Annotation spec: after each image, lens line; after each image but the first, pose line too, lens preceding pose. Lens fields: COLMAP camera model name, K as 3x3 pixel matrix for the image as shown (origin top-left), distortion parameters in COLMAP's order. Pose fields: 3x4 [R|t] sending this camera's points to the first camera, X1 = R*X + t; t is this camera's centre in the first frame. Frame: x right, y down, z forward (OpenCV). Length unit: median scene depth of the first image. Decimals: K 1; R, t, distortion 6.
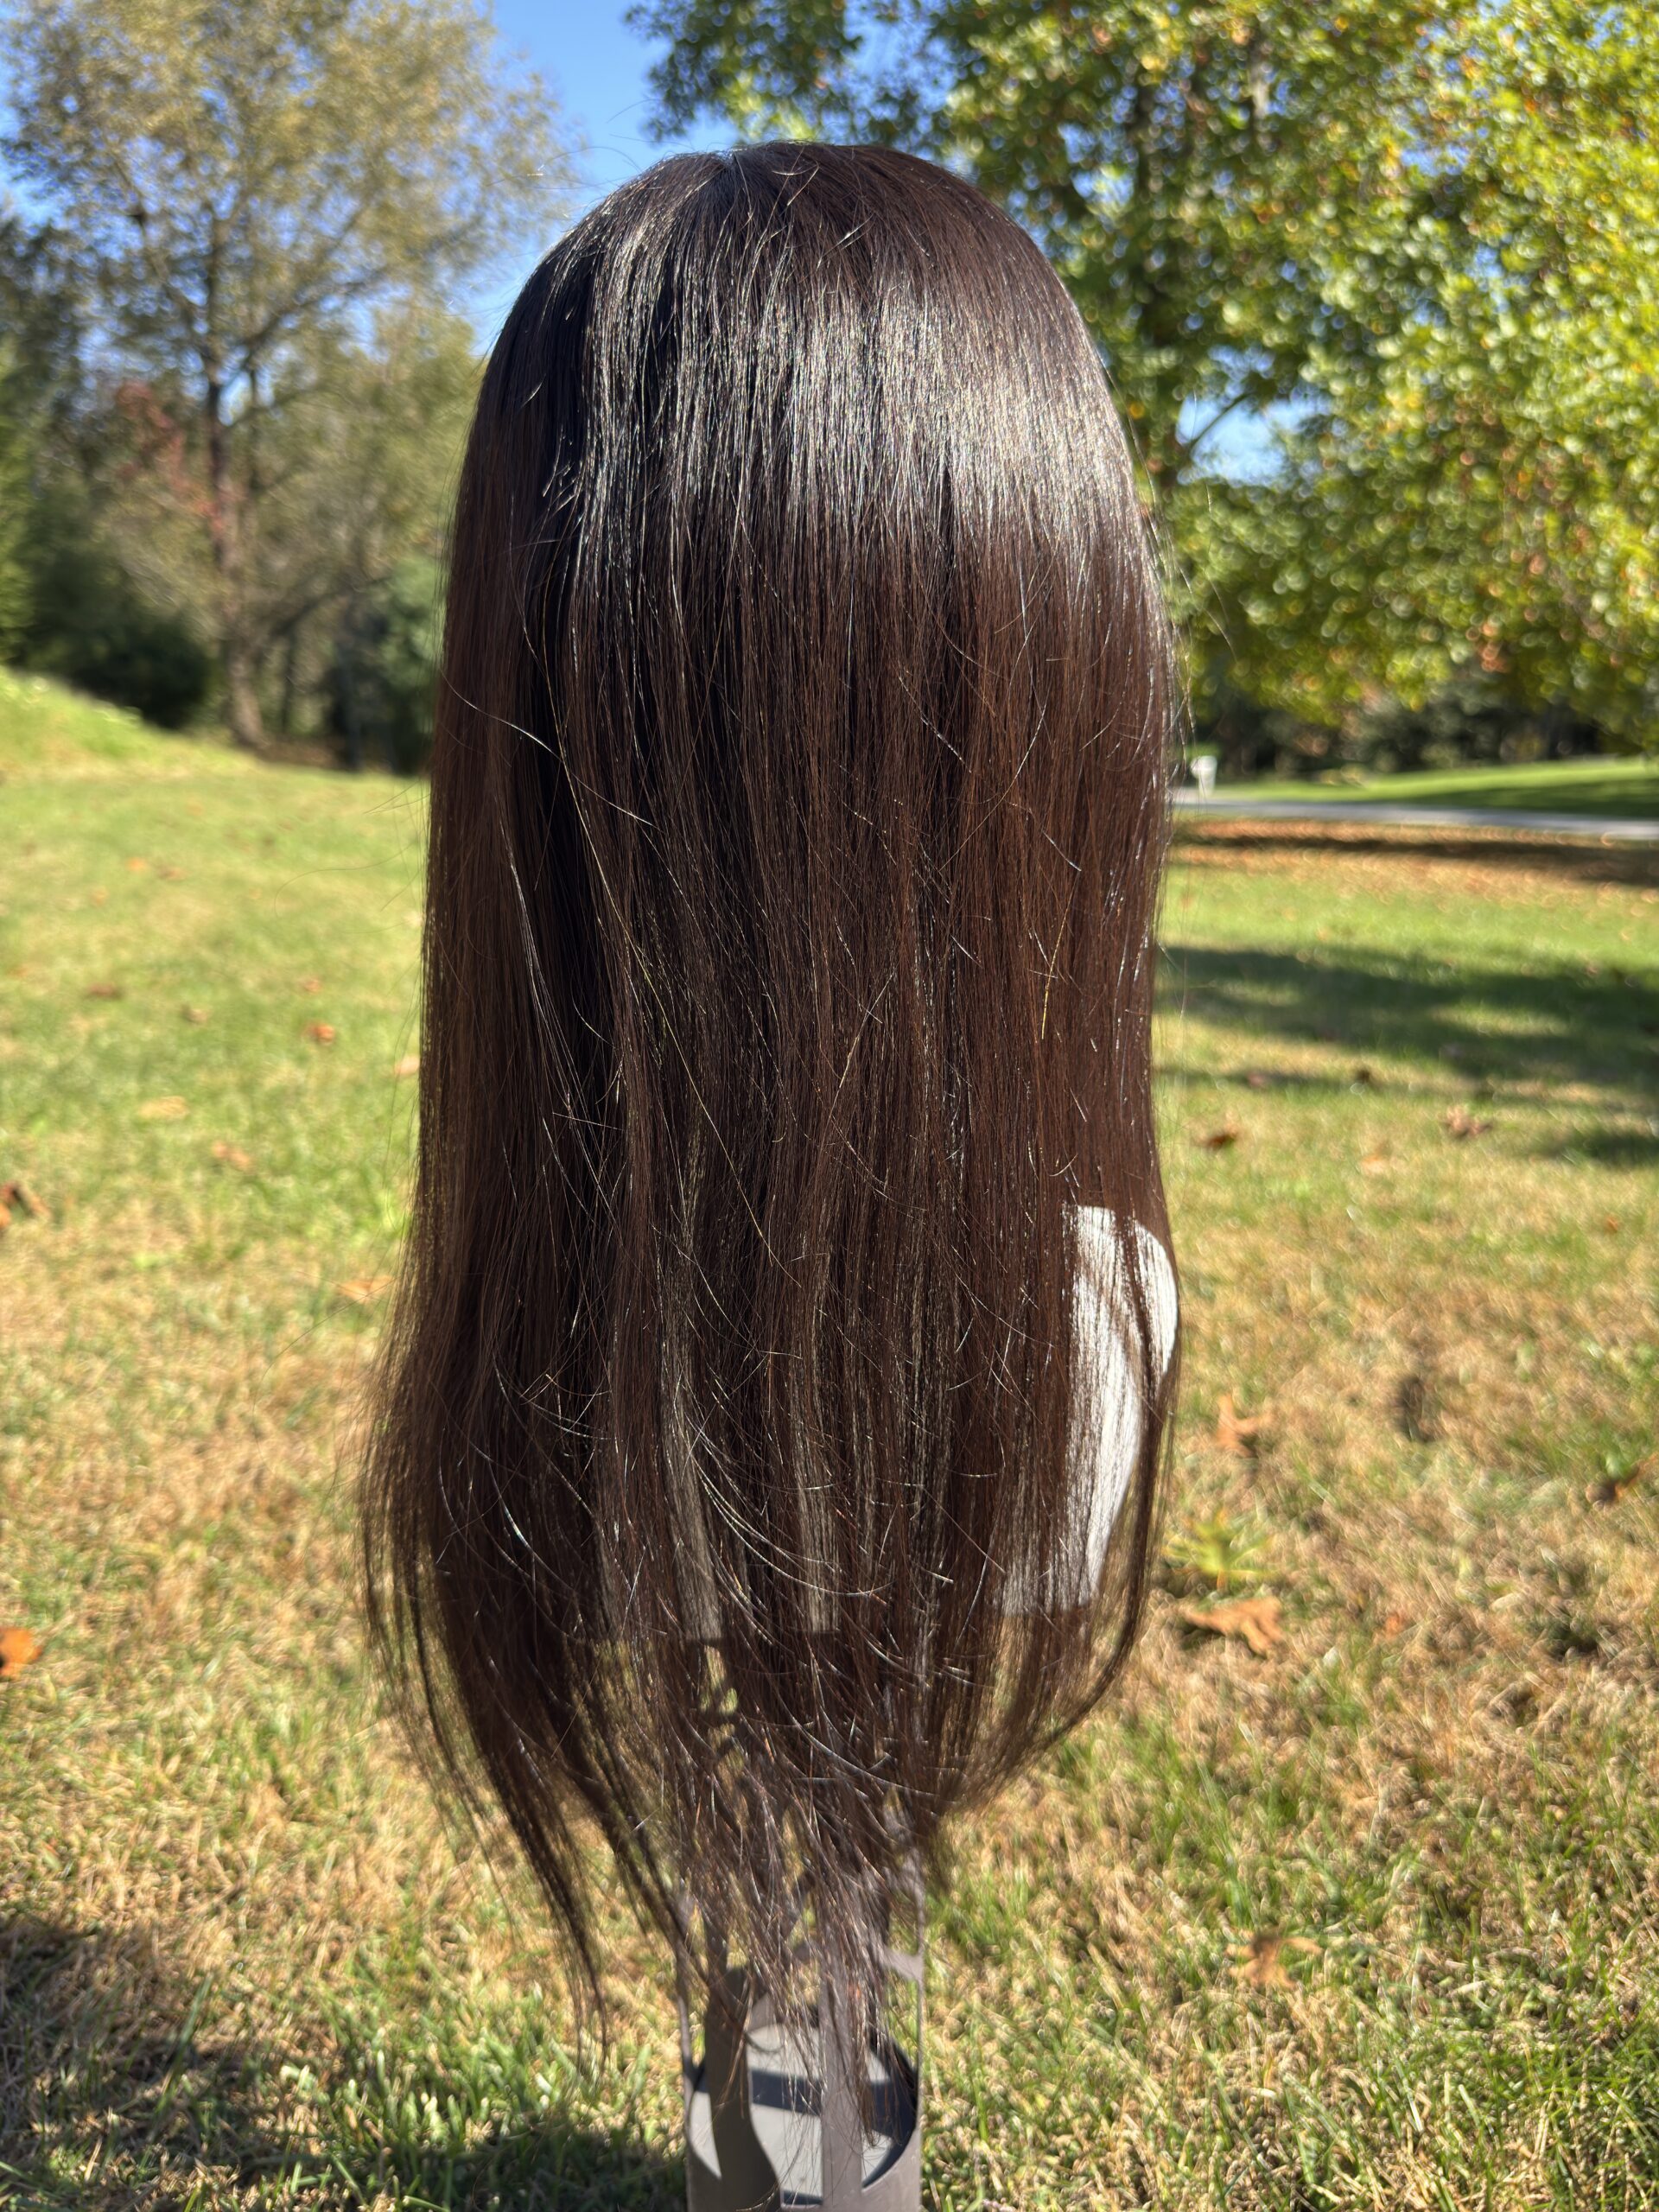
lens RADIAL K [[1592.5, 0, 820.1], [0, 1592.5, 1100.5], [0, 0, 1]] dist [-0.022653, 0.005524]
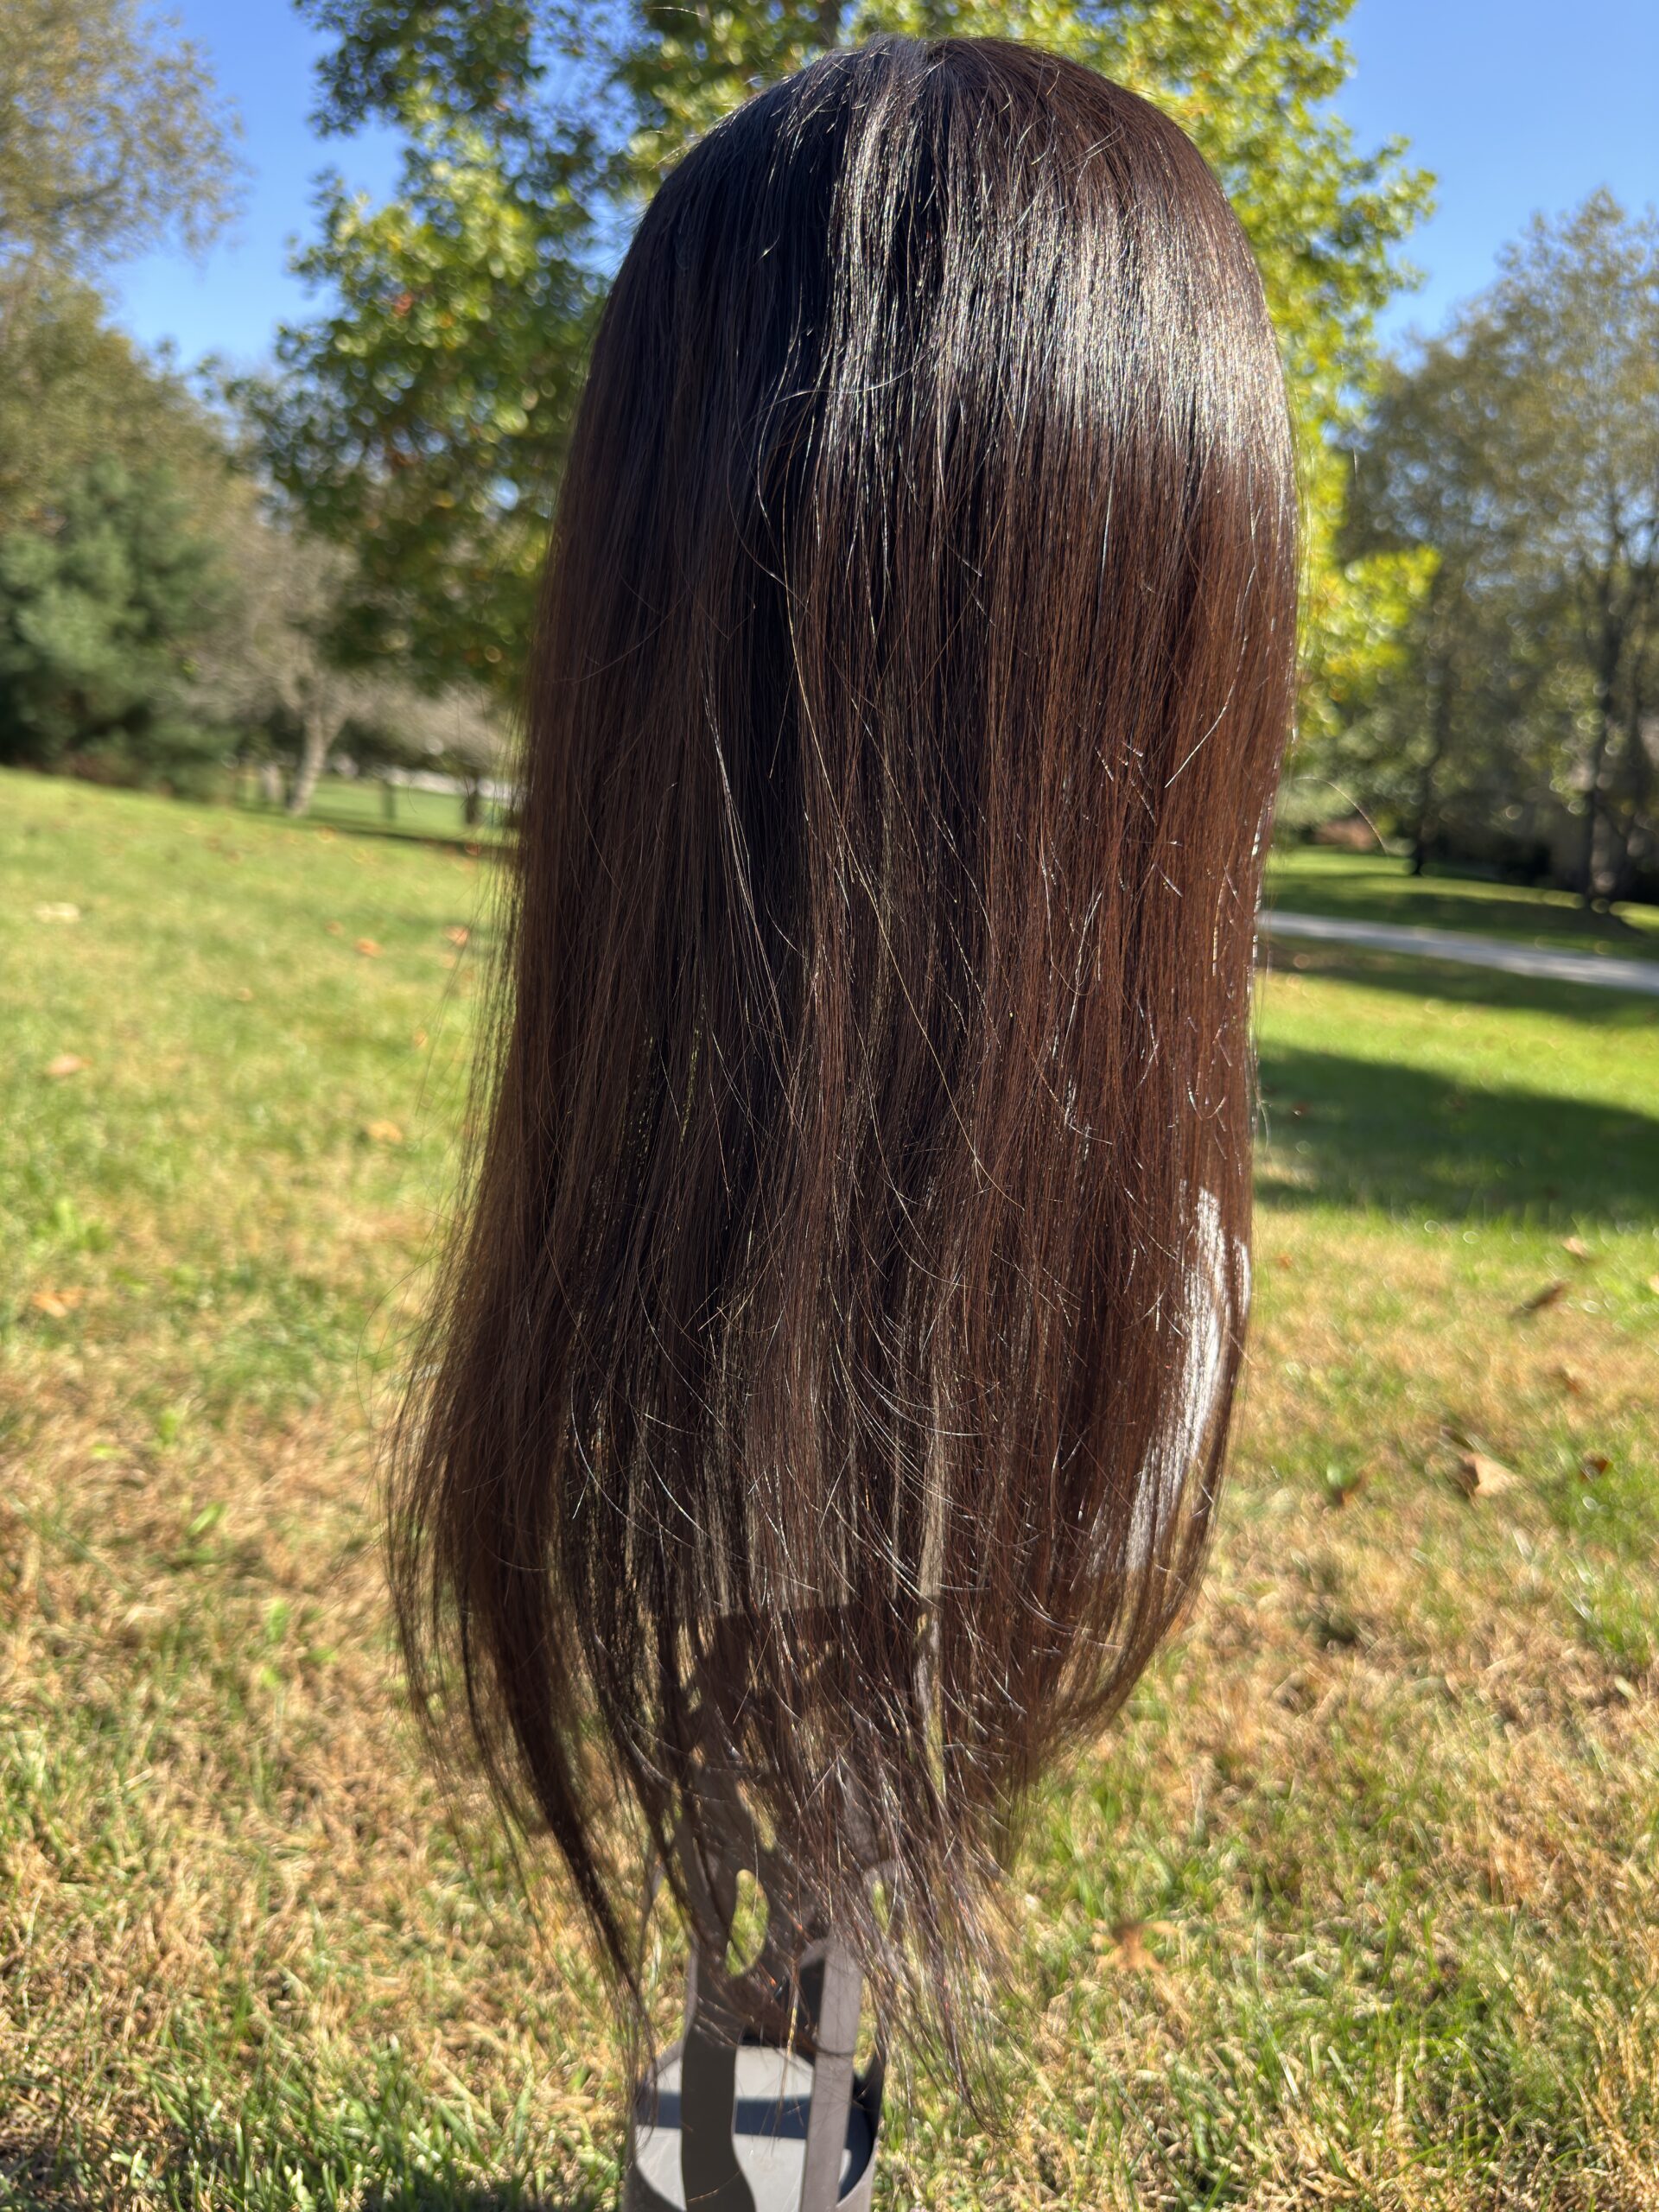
lens RADIAL K [[1592.5, 0, 827.6], [0, 1592.5, 1113.9], [0, 0, 1]] dist [-0.022653, 0.005524]
pose [[0.971986, 0.040005, 0.231611, -0.136942], [-0.035719, 0.999105, -0.022671, 0.032044], [-0.232310, 0.013763, 0.972544, 0.039538]]
